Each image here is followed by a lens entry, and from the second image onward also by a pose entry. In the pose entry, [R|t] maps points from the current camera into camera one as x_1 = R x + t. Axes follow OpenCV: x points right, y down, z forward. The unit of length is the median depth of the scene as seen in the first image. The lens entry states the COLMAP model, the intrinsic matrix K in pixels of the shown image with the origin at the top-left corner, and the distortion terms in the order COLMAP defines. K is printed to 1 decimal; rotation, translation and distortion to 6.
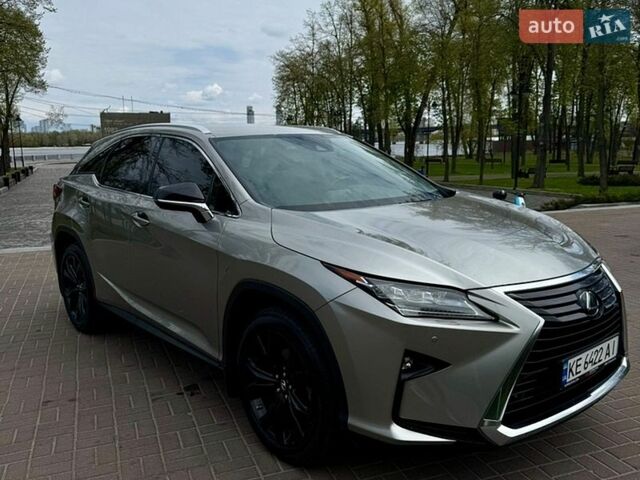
lens RADIAL K [[612.9, 0, 320.0], [0, 612.9, 240.0], [0, 0, 1]] dist [0.027961, -0.020111]
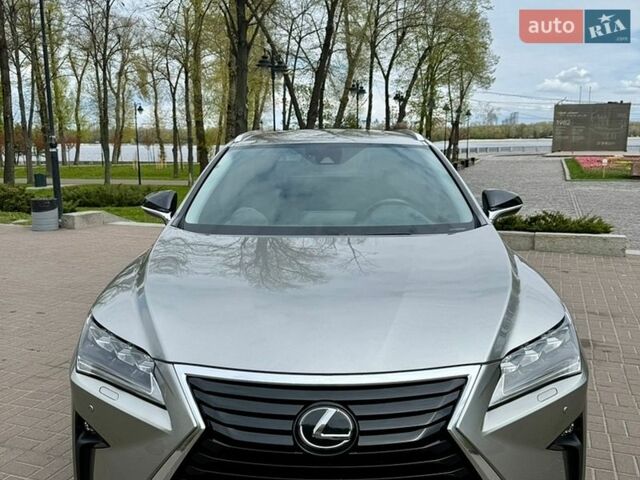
lens RADIAL K [[612.9, 0, 320.0], [0, 612.9, 240.0], [0, 0, 1]] dist [0.027961, -0.020111]
pose [[0.738117, 0.120907, -0.663750, 0.073597], [-0.112084, 0.992115, 0.056080, -0.010916], [0.665297, 0.033002, 0.745849, 0.046107]]
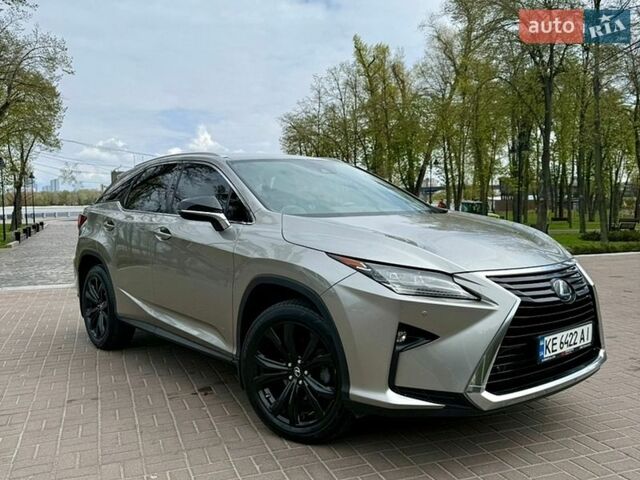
lens RADIAL K [[608.8, 0, 321.7], [0, 608.8, 240.8], [0, 0, 1]] dist [0.094569, -0.158935]
pose [[0.999980, 0.002562, -0.005858, 0.000049], [-0.003119, 0.995265, -0.097144, 0.010980], [0.005581, 0.097161, 0.995253, -0.012207]]
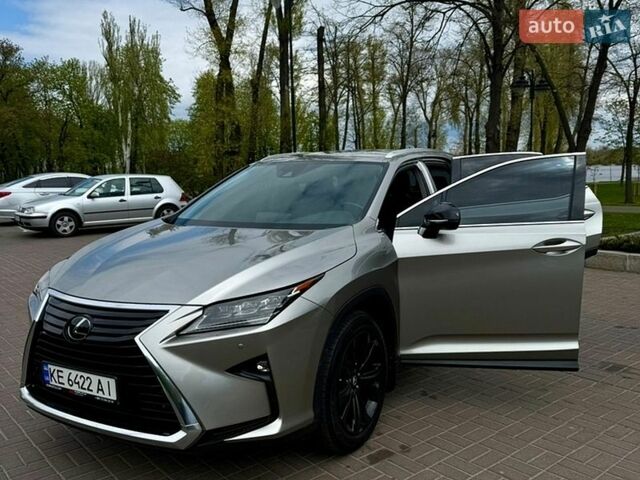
lens RADIAL K [[632.9, 0, 320.0], [0, 632.9, 240.0], [0, 0, 1]] dist [-0.002629, -0.011172]
pose [[0.302019, 0.117316, -0.946056, 0.140213], [-0.138028, 0.987323, 0.078369, -0.016913], [0.943257, 0.106914, 0.314383, 0.091755]]
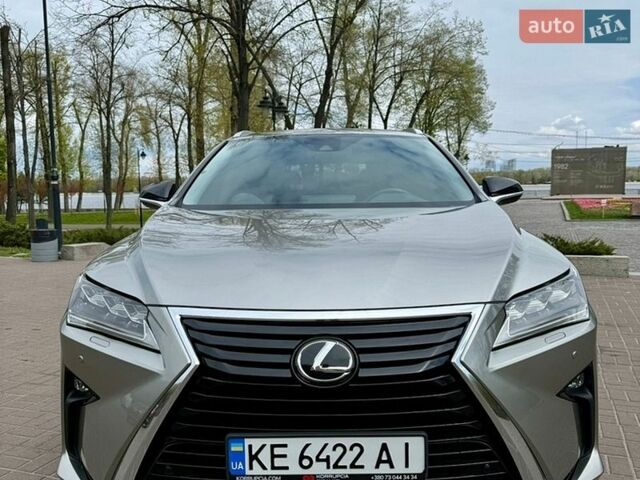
lens RADIAL K [[608.8, 0, 321.7], [0, 608.8, 240.8], [0, 0, 1]] dist [0.094569, -0.158935]
pose [[0.739252, 0.062449, -0.670527, 0.073937], [-0.103880, 0.994348, -0.021920, -0.000144], [0.665368, 0.085859, 0.741561, 0.047973]]
